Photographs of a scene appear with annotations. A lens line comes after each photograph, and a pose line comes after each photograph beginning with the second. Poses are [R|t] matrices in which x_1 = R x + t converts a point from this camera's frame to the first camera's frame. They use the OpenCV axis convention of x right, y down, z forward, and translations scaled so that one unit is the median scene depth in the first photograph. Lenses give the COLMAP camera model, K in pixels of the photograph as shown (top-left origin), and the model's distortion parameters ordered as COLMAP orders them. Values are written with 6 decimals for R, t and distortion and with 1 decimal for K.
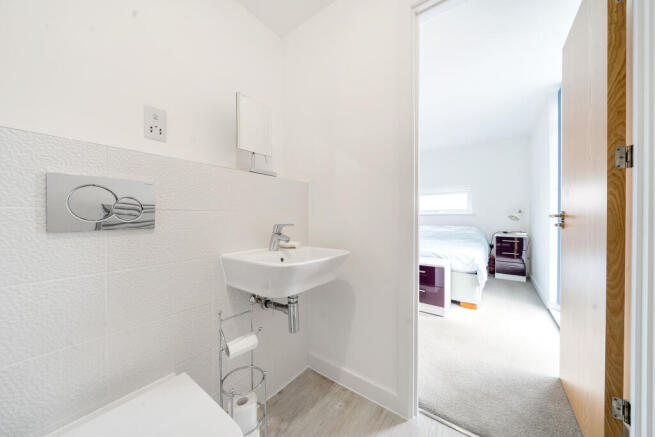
lens RADIAL K [[220.2, 0, 322.4], [0, 220.2, 216.7], [0, 0, 1]] dist [-0.007766, 0.000042]
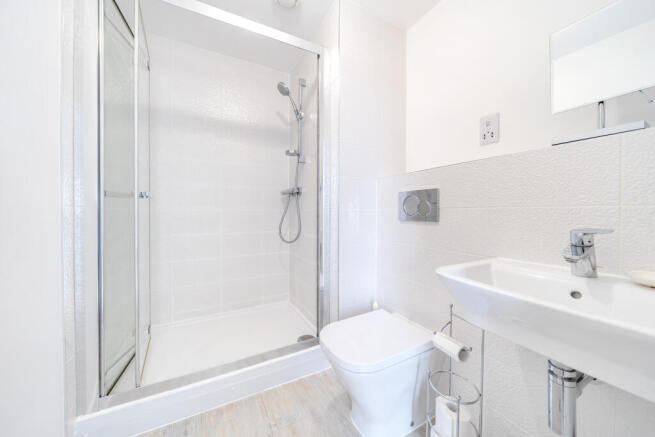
lens RADIAL K [[224.5, 0, 320.4], [0, 224.5, 215.7], [0, 0, 1]] dist [-0.002418, -0.000069]
pose [[-0.441894, 0.012844, -0.896975, 0.630301], [-0.002446, 0.999877, 0.015523, -0.005563], [0.897064, 0.009054, -0.441808, 0.739957]]
